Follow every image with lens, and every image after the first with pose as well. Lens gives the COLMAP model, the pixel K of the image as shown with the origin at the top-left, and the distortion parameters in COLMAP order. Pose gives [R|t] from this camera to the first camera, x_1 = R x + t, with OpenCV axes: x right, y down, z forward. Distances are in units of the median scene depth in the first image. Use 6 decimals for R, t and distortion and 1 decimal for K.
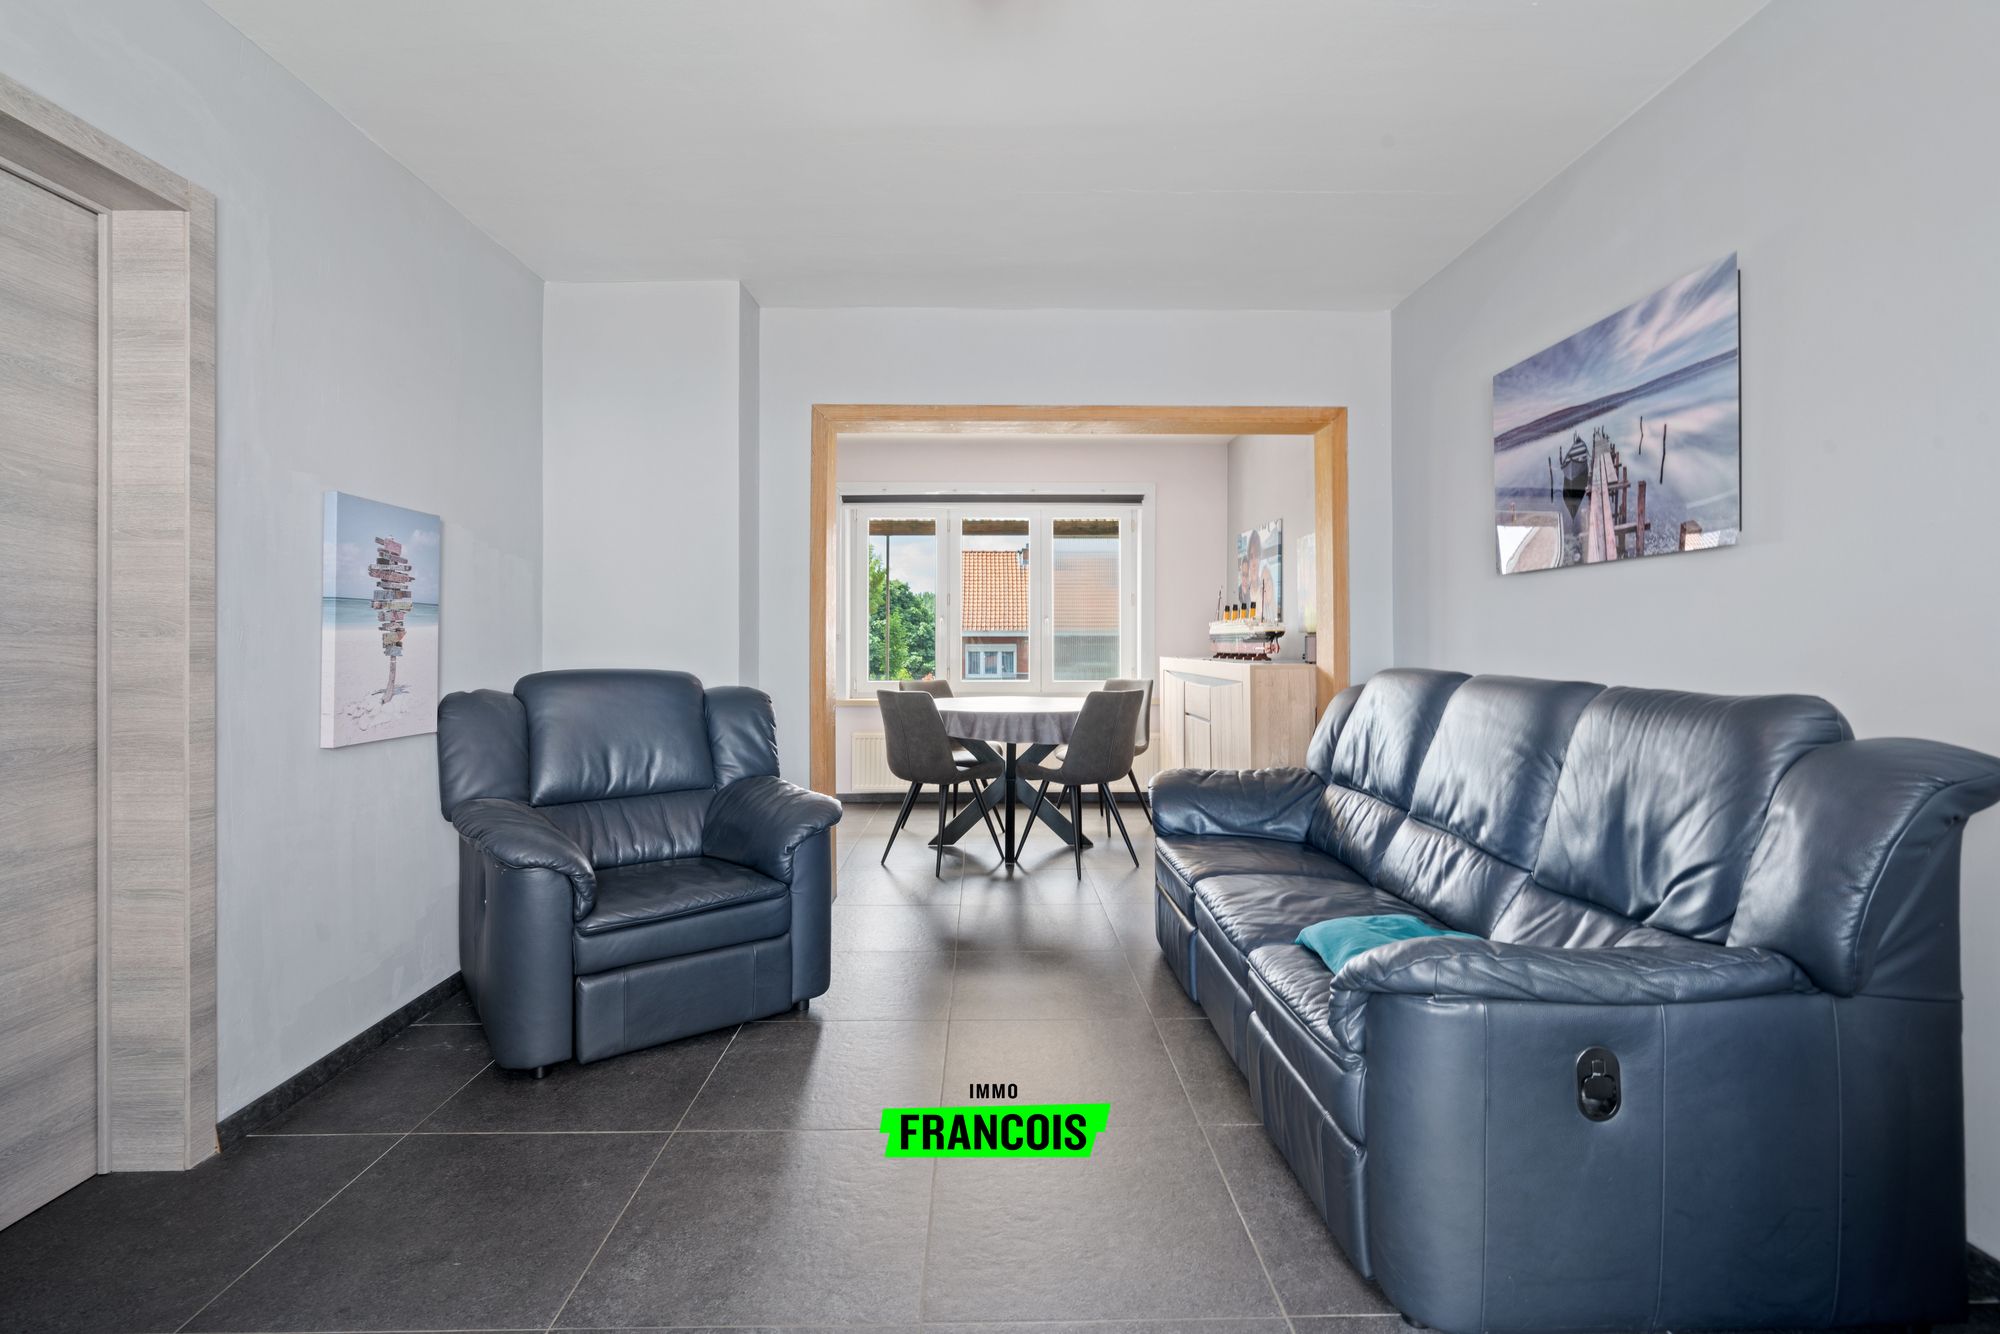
lens RADIAL K [[934.0, 0, 998.9], [0, 934.0, 651.0], [0, 0, 1]] dist [-0.006504, 0.004445]
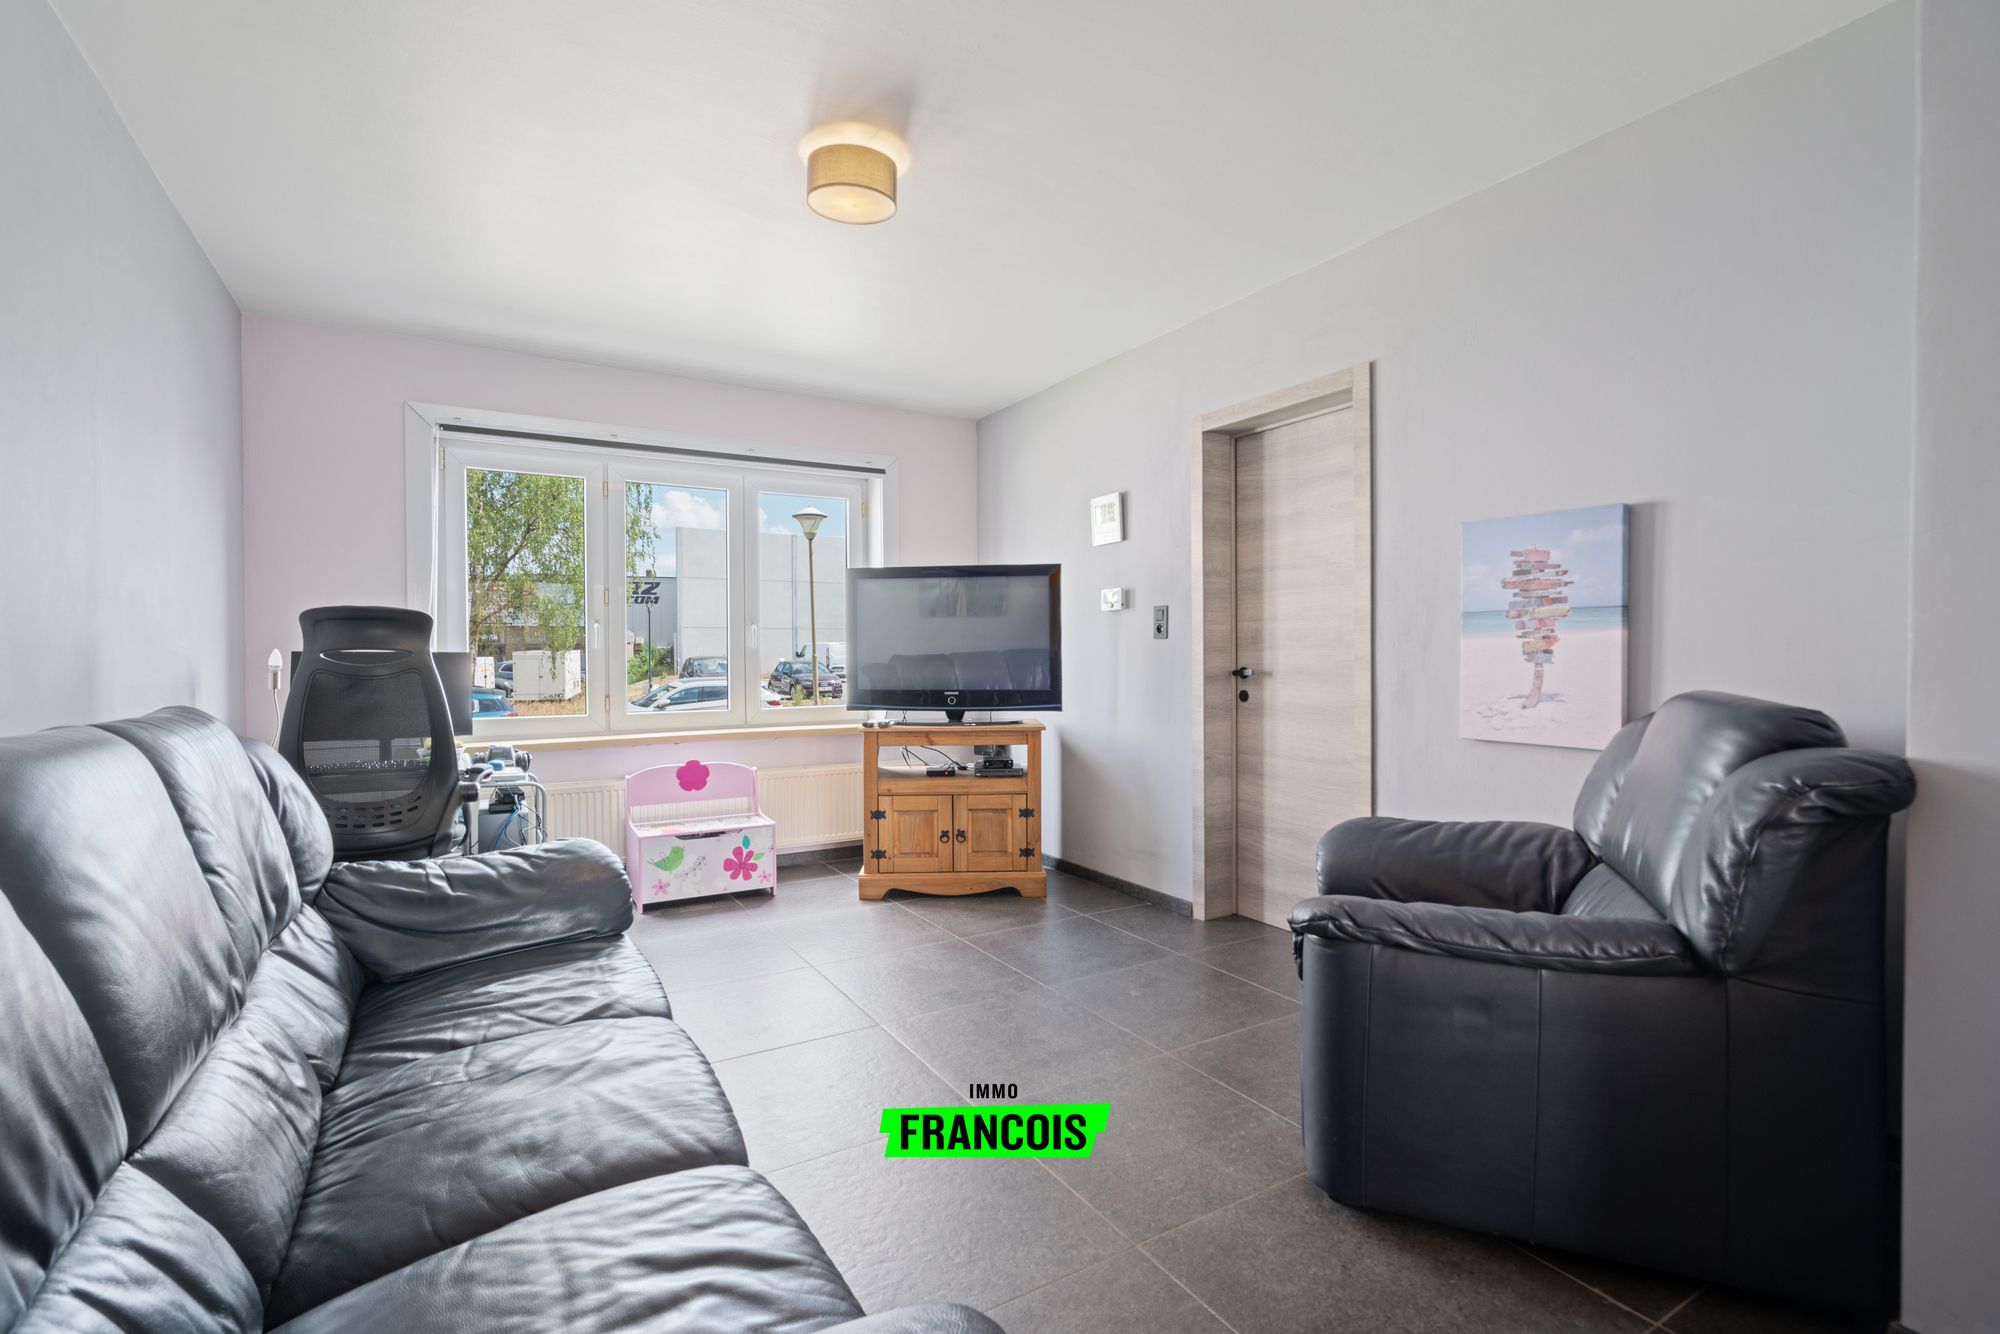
lens RADIAL K [[934.0, 0, 995.4], [0, 934.0, 664.8], [0, 0, 1]] dist [-0.006504, 0.004445]
pose [[-0.873986, 0.011977, -0.485803, 0.359656], [0.001551, 0.999760, 0.021858, -0.016175], [0.485949, 0.018350, -0.873795, 1.614625]]
